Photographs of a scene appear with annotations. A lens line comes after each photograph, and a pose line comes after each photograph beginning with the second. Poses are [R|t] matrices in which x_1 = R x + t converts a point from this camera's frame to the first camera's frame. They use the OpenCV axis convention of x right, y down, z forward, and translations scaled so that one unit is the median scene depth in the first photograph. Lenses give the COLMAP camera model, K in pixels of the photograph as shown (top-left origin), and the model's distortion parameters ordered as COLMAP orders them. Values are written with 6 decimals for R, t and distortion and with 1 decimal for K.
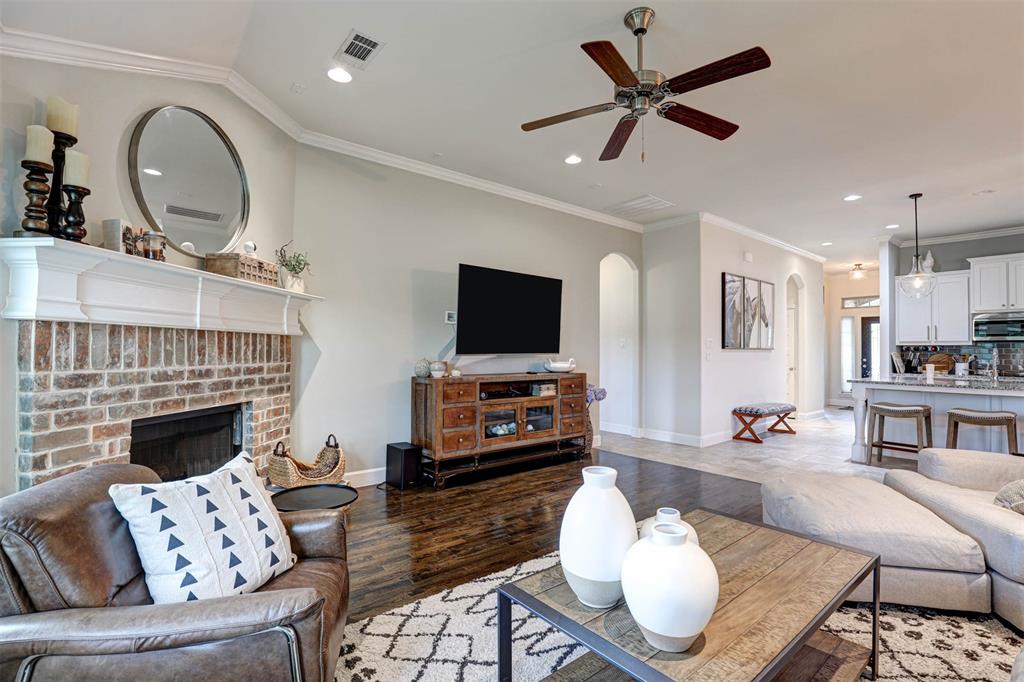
lens RADIAL K [[476.5, 0, 519.0], [0, 476.5, 343.6], [0, 0, 1]] dist [-0.025028, 0.002143]
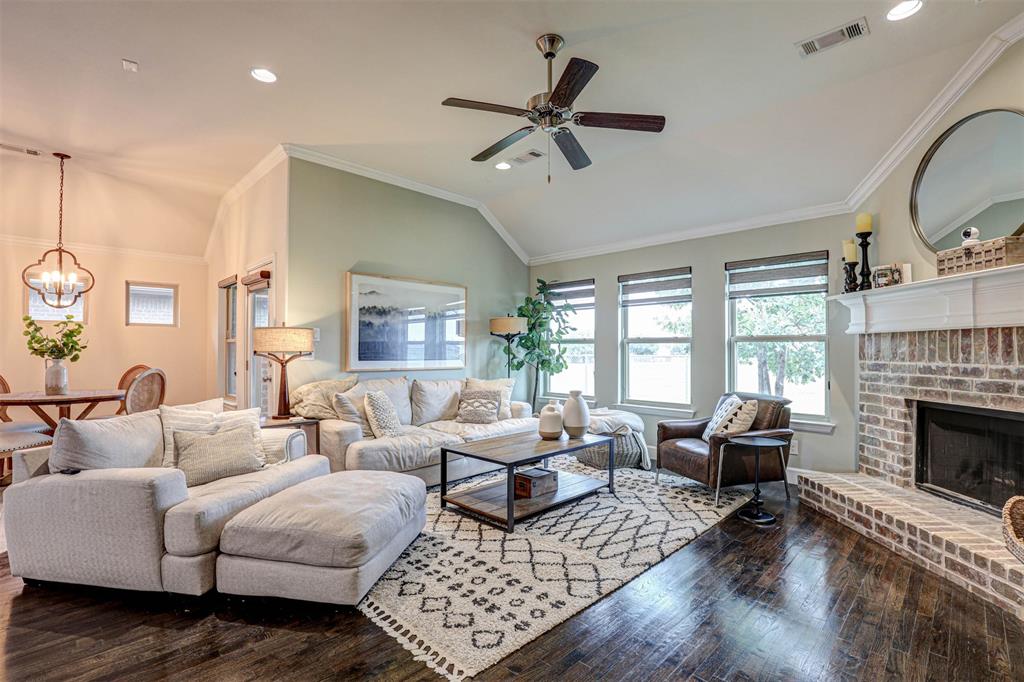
lens RADIAL K [[476.5, 0, 517.5], [0, 476.5, 344.7], [0, 0, 1]] dist [-0.025028, 0.002143]
pose [[-0.995672, -0.006042, -0.092742, 0.424066], [-0.003360, 0.999572, -0.029047, 0.040980], [0.092878, -0.028609, -0.995266, 2.062273]]
